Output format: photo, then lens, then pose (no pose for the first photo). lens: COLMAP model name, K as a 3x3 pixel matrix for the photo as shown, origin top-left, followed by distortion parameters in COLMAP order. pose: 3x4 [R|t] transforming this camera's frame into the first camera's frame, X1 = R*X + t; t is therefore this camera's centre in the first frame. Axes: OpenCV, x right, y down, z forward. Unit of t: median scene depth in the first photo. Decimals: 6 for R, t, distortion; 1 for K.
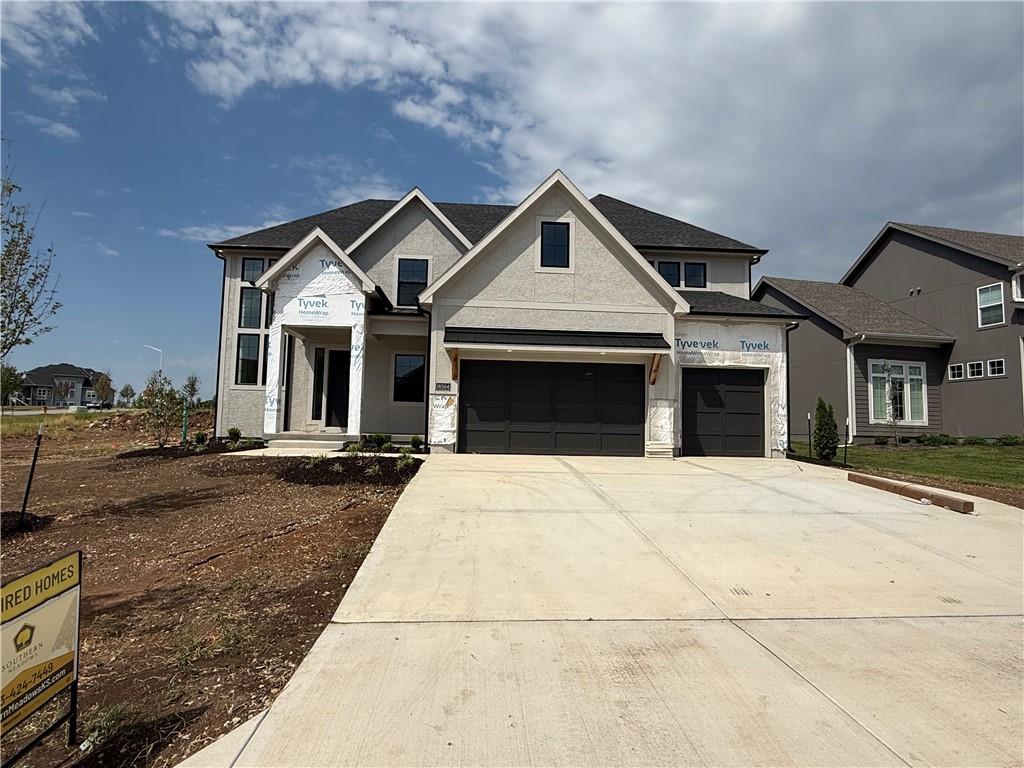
lens RADIAL K [[564.3, 0, 510.2], [0, 564.3, 389.7], [0, 0, 1]] dist [0.002373, -0.000229]
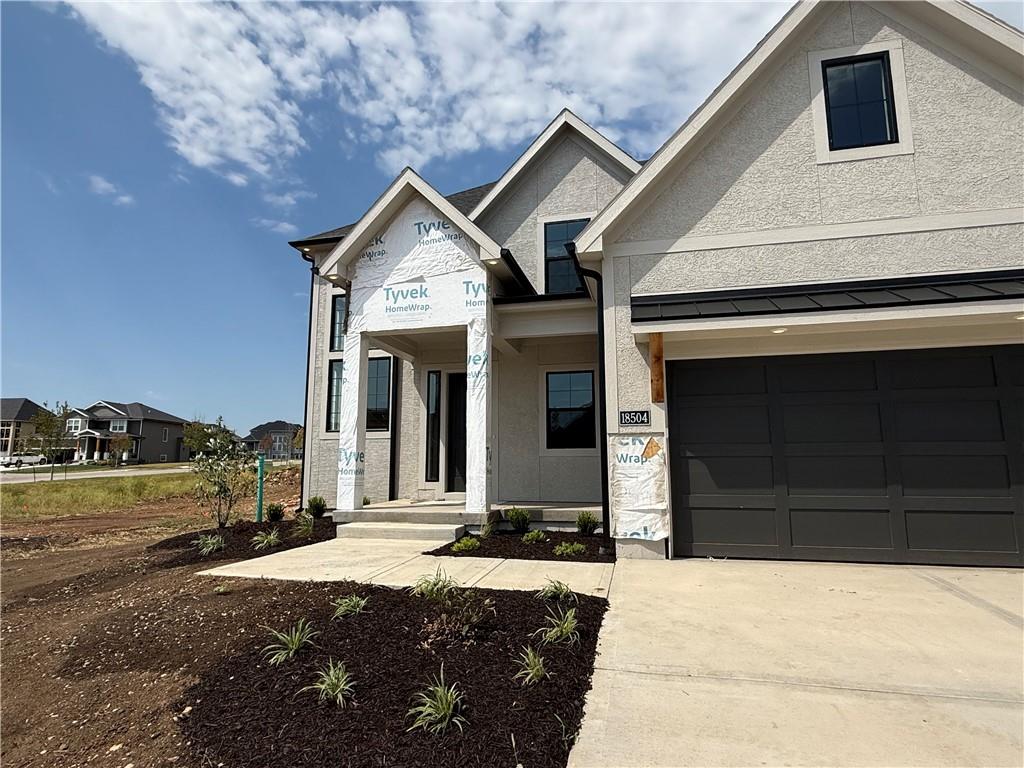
lens RADIAL K [[564.3, 0, 512.2], [0, 564.3, 390.8], [0, 0, 1]] dist [0.002373, -0.000229]
pose [[0.953778, -0.065589, -0.293266, -0.062588], [0.045486, 0.996156, -0.074859, 0.002459], [0.297048, 0.058059, 0.953096, 0.420419]]
